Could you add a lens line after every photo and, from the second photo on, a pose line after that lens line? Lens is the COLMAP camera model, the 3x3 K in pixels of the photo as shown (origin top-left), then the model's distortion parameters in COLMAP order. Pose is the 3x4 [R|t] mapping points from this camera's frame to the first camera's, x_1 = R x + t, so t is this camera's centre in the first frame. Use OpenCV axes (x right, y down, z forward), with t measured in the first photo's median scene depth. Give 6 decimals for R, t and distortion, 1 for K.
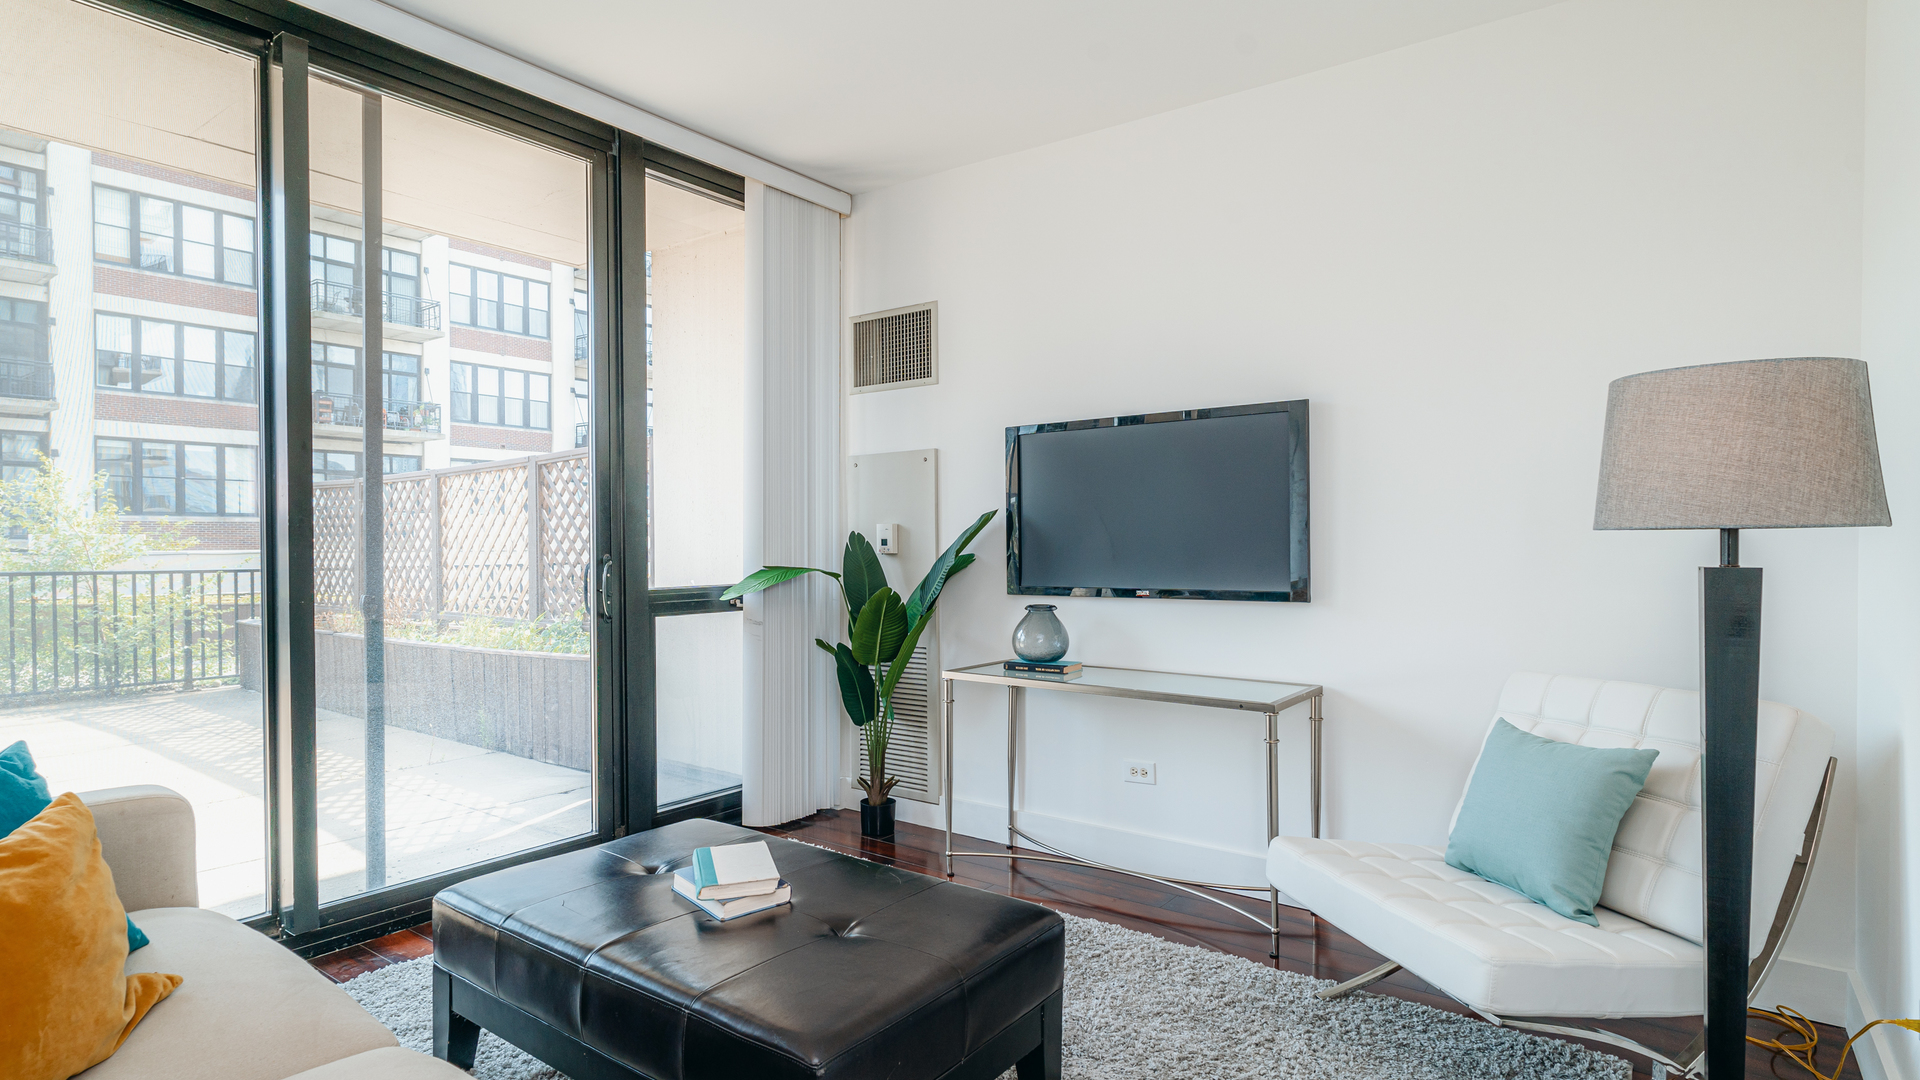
lens RADIAL K [[990.6, 0, 950.6], [0, 990.6, 555.7], [0, 0, 1]] dist [-0.002532, 0.001605]
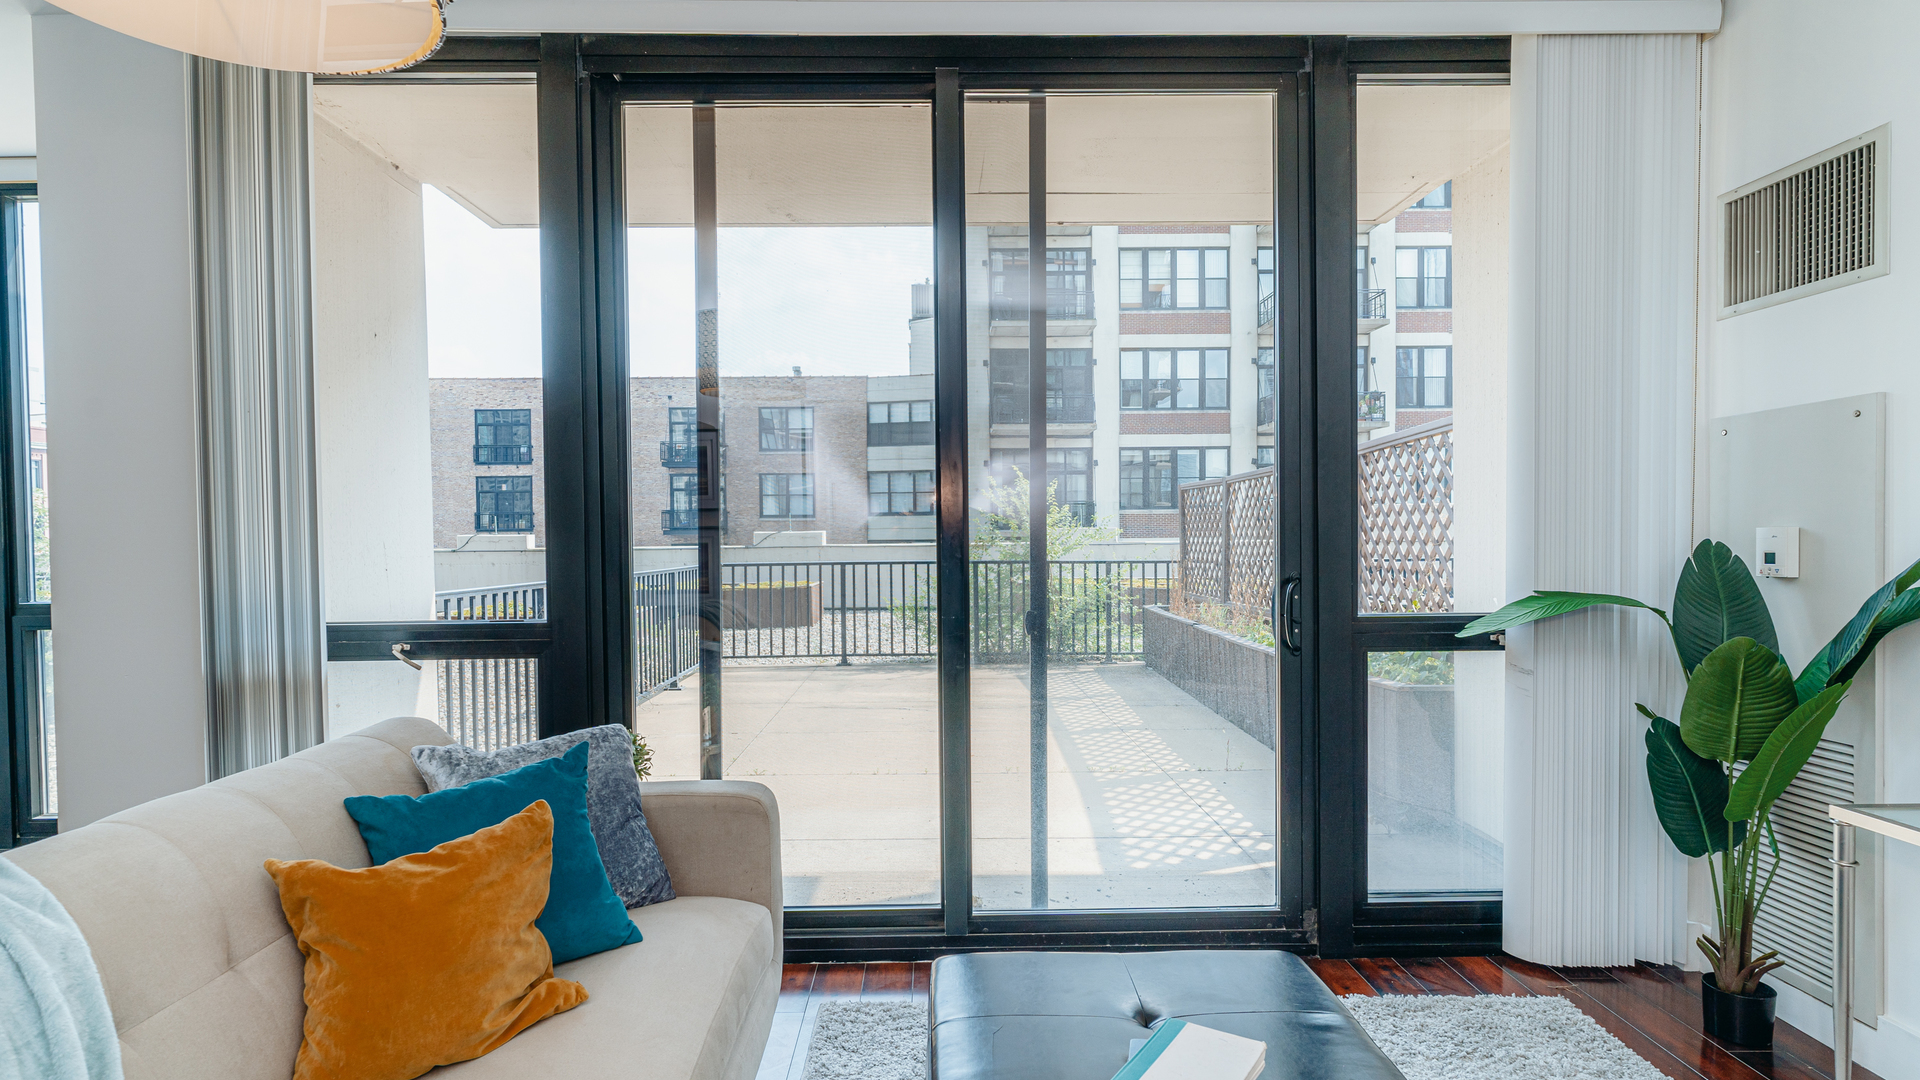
lens RADIAL K [[993.2, 0, 955.4], [0, 993.2, 555.4], [0, 0, 1]] dist [-0.003681, 0.001710]
pose [[0.609217, 0.017420, -0.792813, 0.108919], [-0.004364, 0.999817, 0.018615, -0.024259], [0.792992, -0.007881, 0.609181, 0.241383]]
